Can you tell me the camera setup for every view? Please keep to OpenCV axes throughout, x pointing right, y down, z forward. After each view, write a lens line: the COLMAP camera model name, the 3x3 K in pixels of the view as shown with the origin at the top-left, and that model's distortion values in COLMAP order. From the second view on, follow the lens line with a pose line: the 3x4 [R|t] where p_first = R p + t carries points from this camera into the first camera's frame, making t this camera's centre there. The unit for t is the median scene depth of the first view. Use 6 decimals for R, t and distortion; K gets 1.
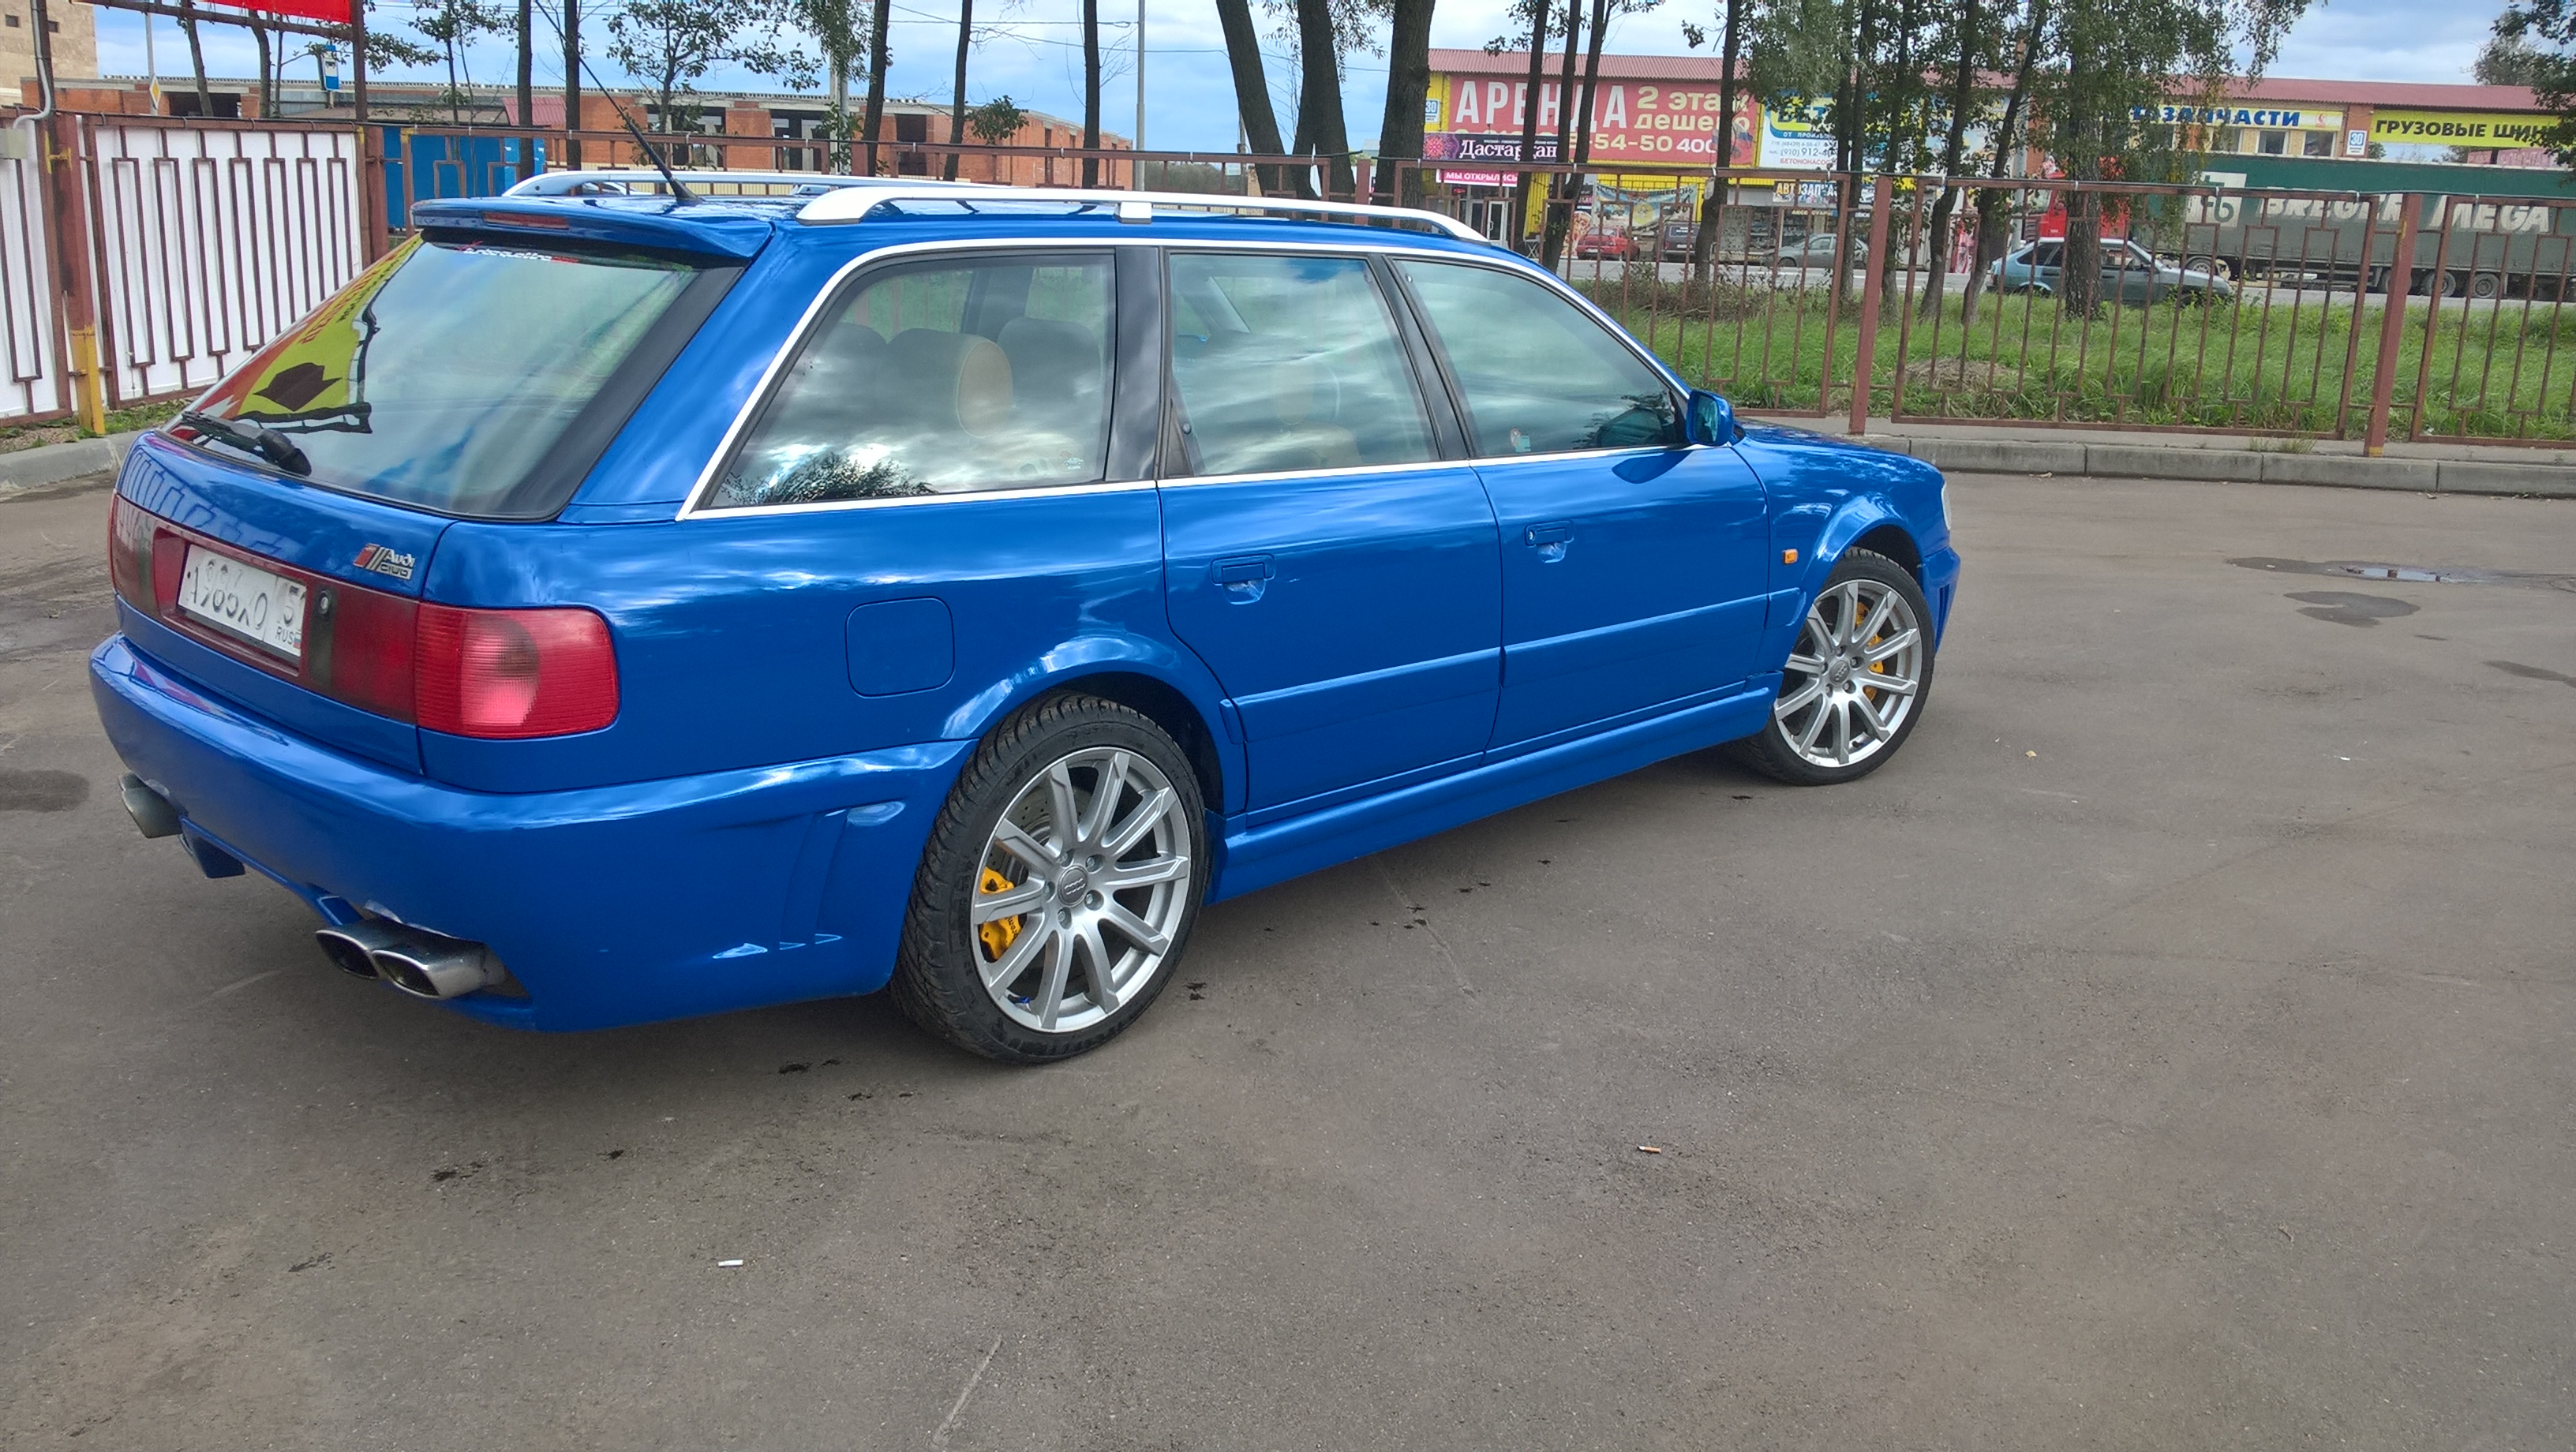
lens RADIAL K [[1969.3, 0, 1420.0], [0, 1969.3, 713.4], [0, 0, 1]] dist [0.081085, -0.197625]
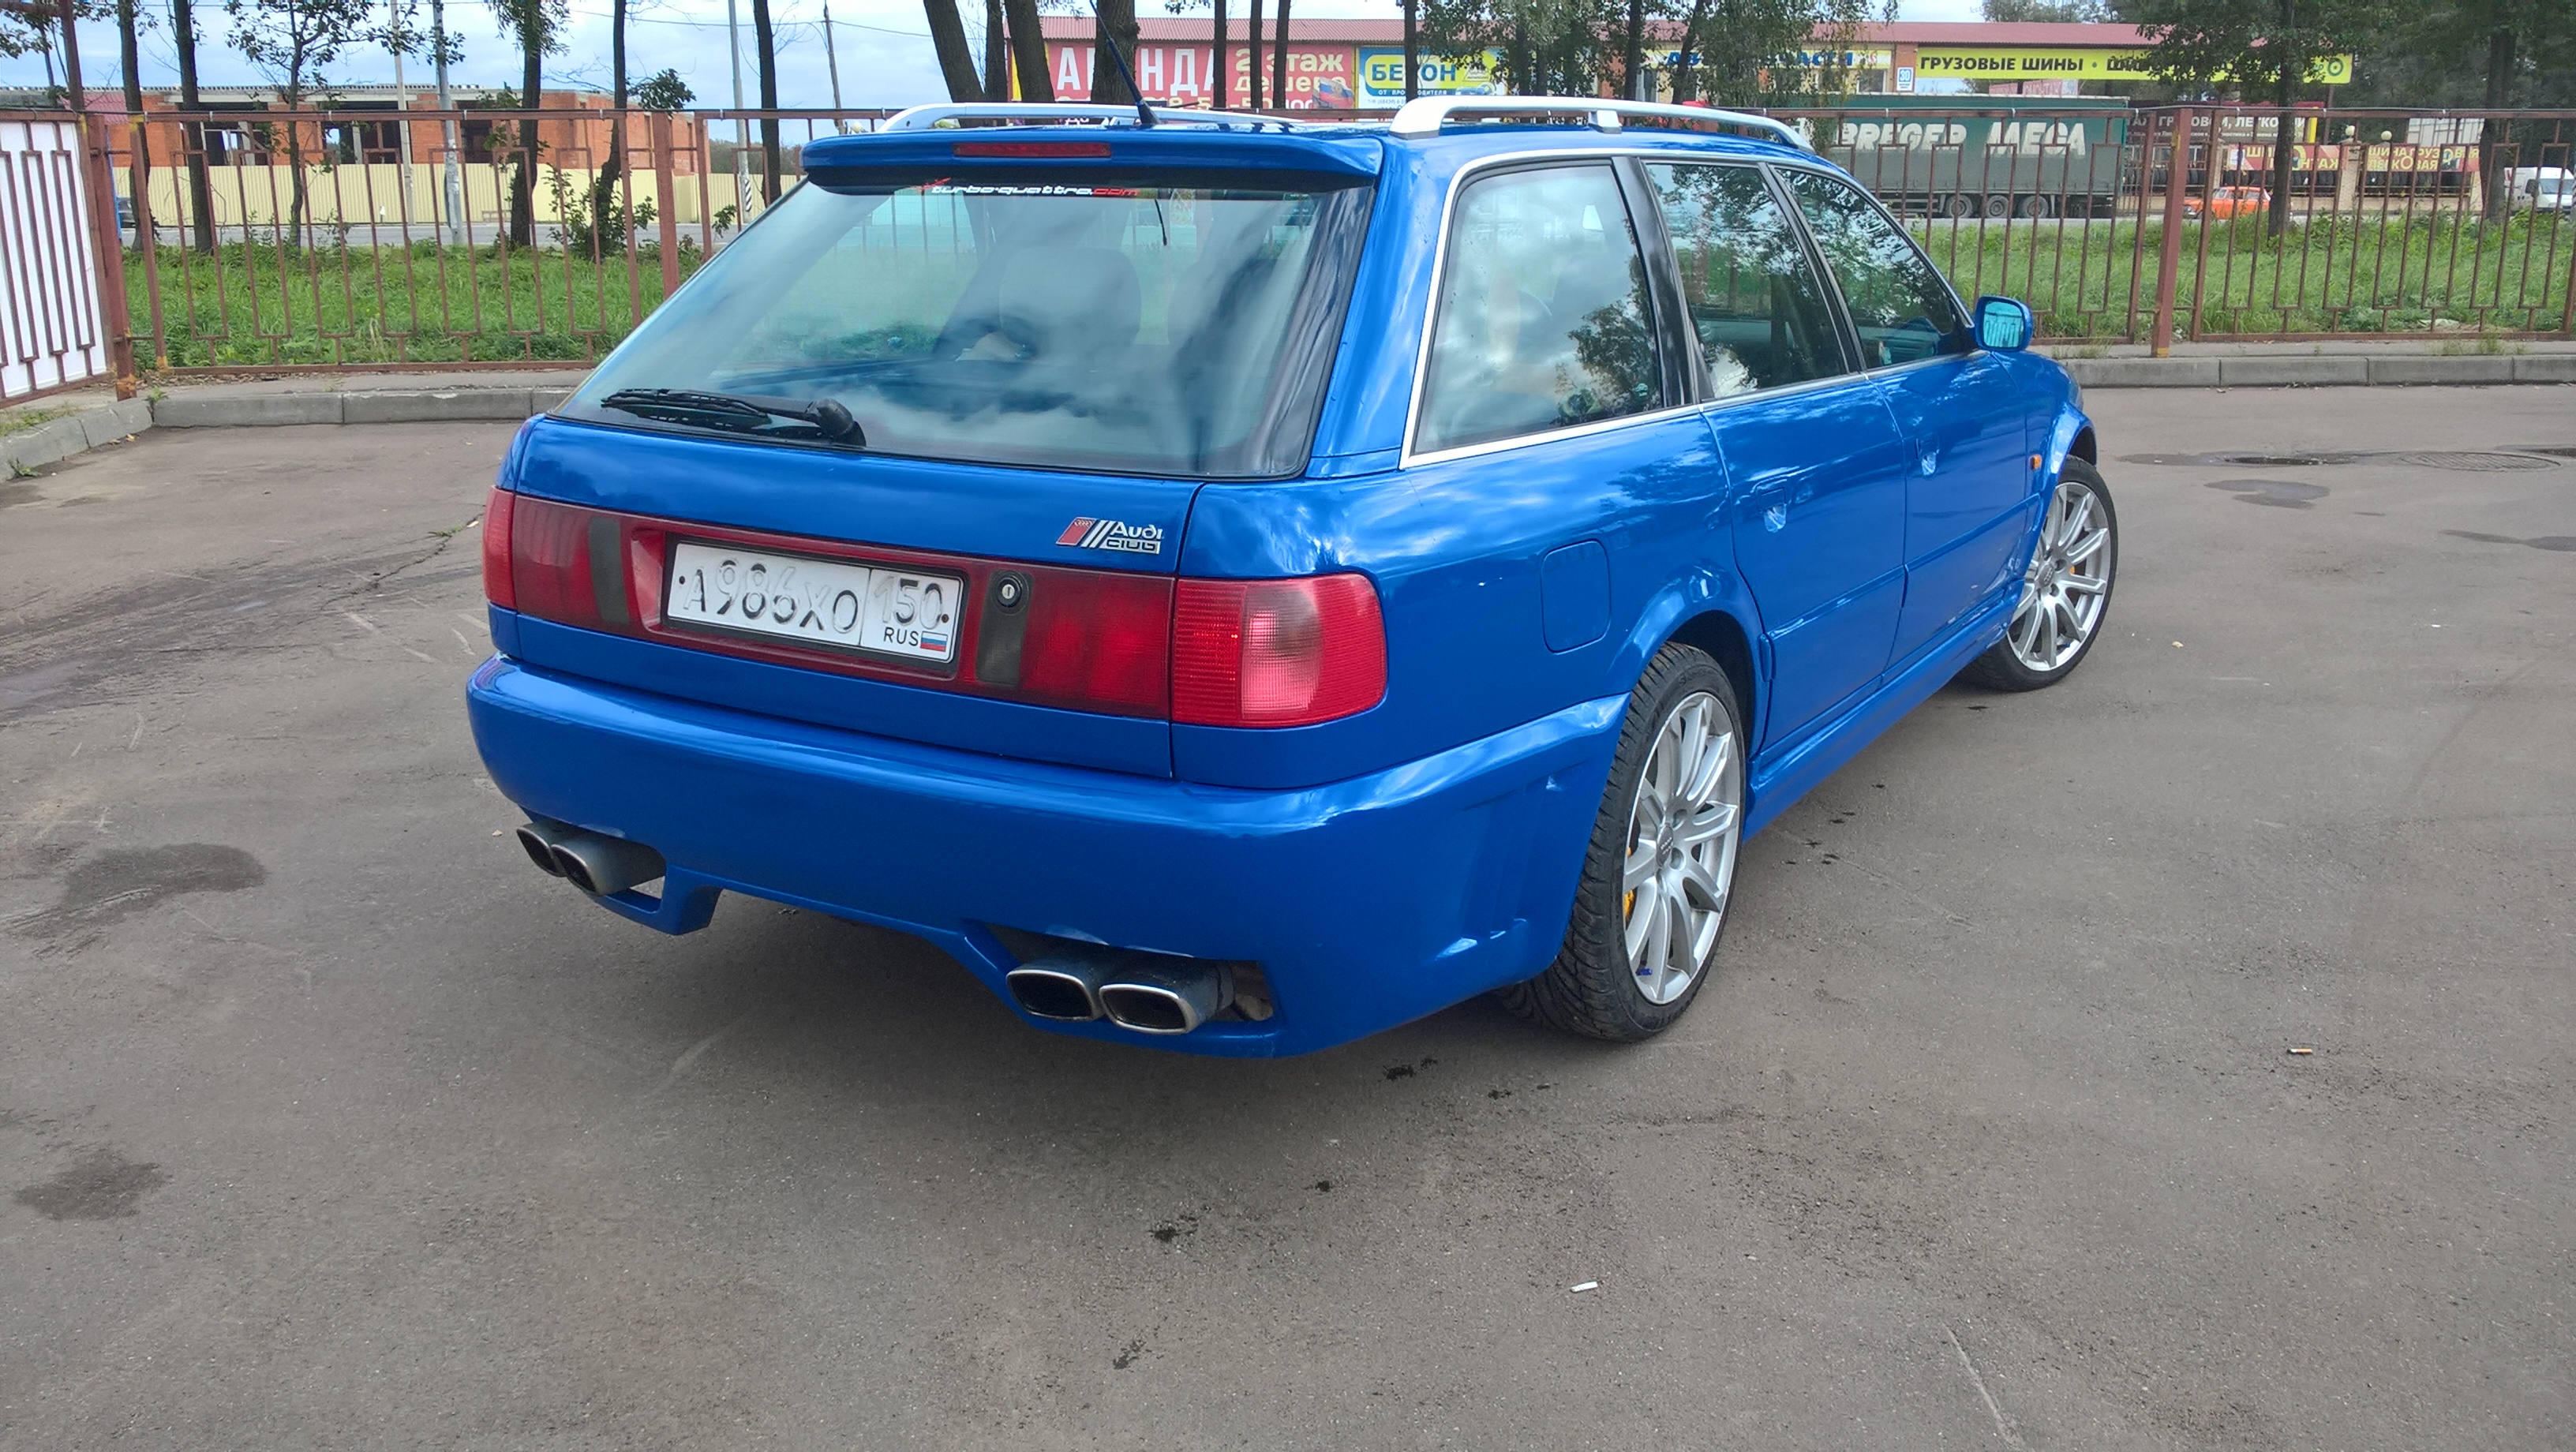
lens RADIAL K [[1946.3, 0, 1288.0], [0, 1946.3, 726.0], [0, 0, 1]] dist [-0.005185, -0.035611]
pose [[0.982733, -0.086696, 0.163461, -0.398483], [0.082461, 0.996063, 0.032531, -0.010416], [-0.165638, -0.018490, 0.986013, 0.104036]]
